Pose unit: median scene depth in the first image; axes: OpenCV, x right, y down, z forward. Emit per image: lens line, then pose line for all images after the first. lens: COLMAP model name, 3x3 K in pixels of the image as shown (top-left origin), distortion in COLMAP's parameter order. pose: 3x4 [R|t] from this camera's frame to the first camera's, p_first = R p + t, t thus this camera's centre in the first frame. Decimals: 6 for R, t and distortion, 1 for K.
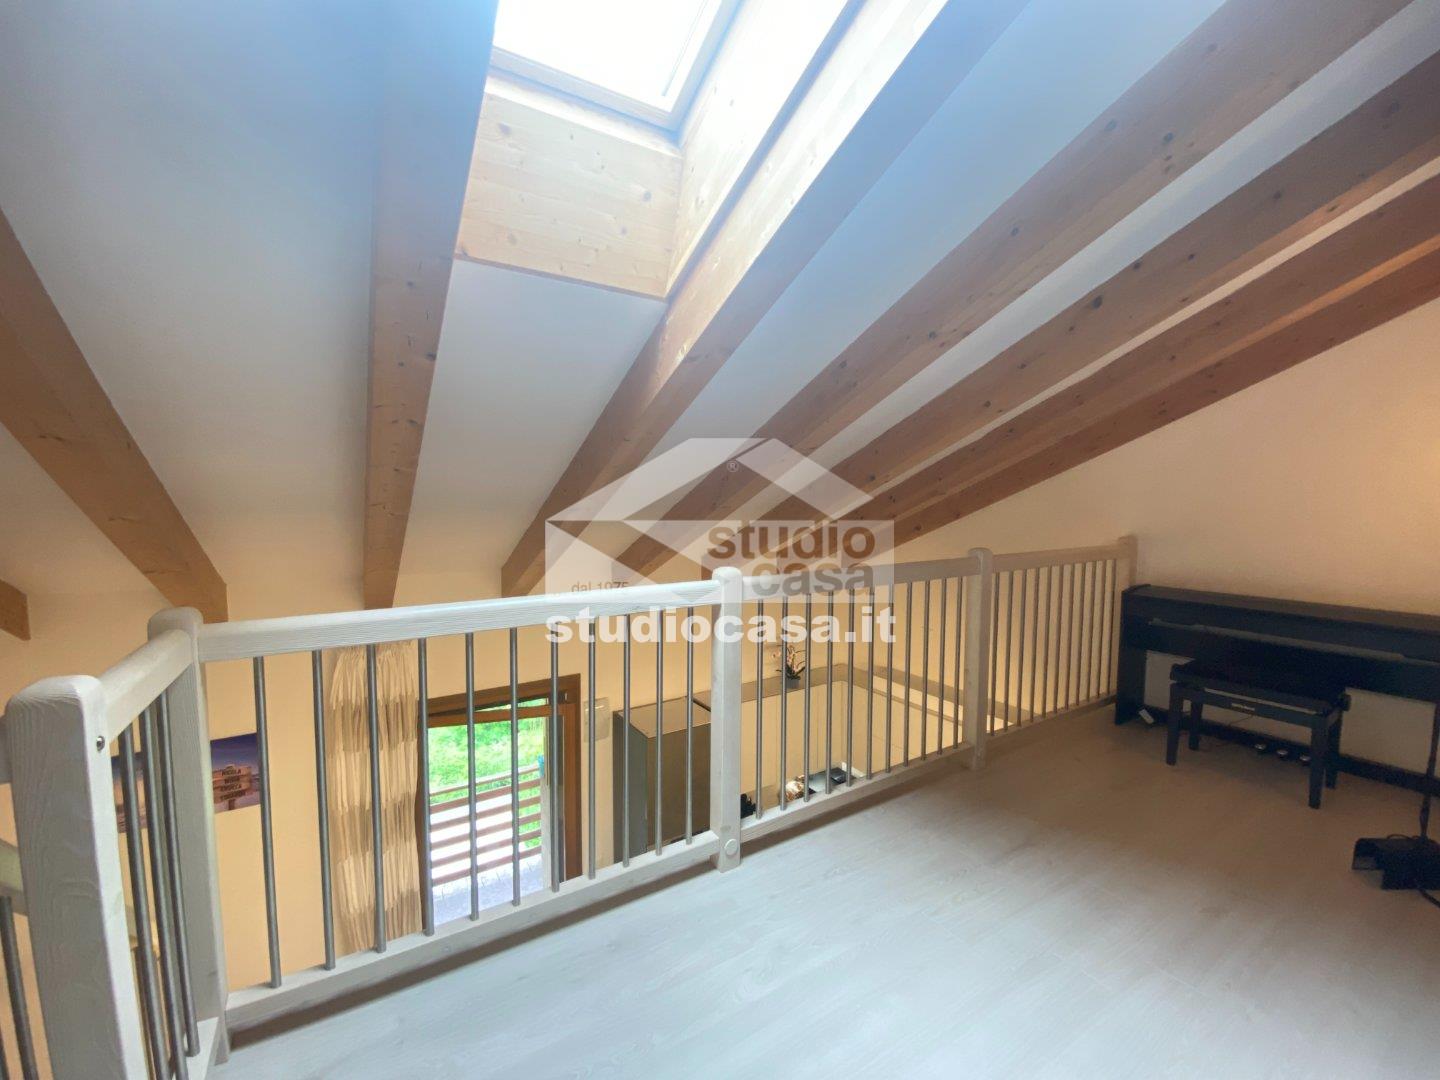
lens RADIAL K [[584.8, 0, 717.3], [0, 584.8, 543.3], [0, 0, 1]] dist [-0.005528, -0.007614]
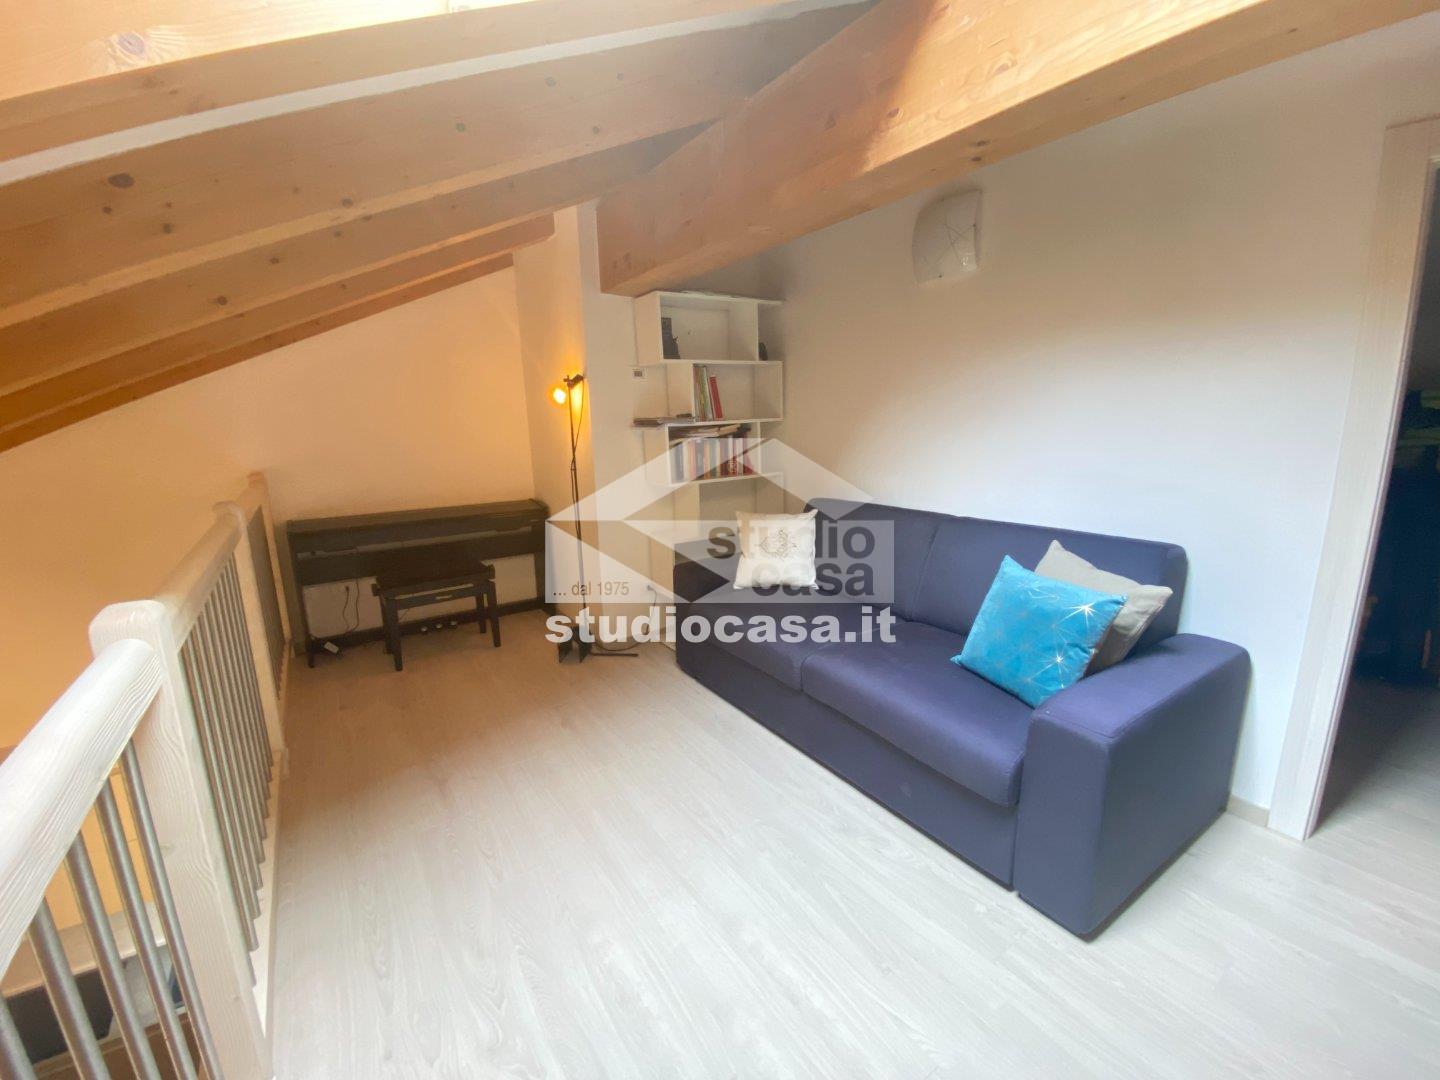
lens RADIAL K [[584.8, 0, 719.4], [0, 584.8, 546.2], [0, 0, 1]] dist [-0.005528, -0.007614]
pose [[-0.086000, -0.206039, 0.974757, -0.316502], [0.081582, 0.973640, 0.213001, -0.040663], [-0.992949, 0.097841, -0.066924, 0.441323]]
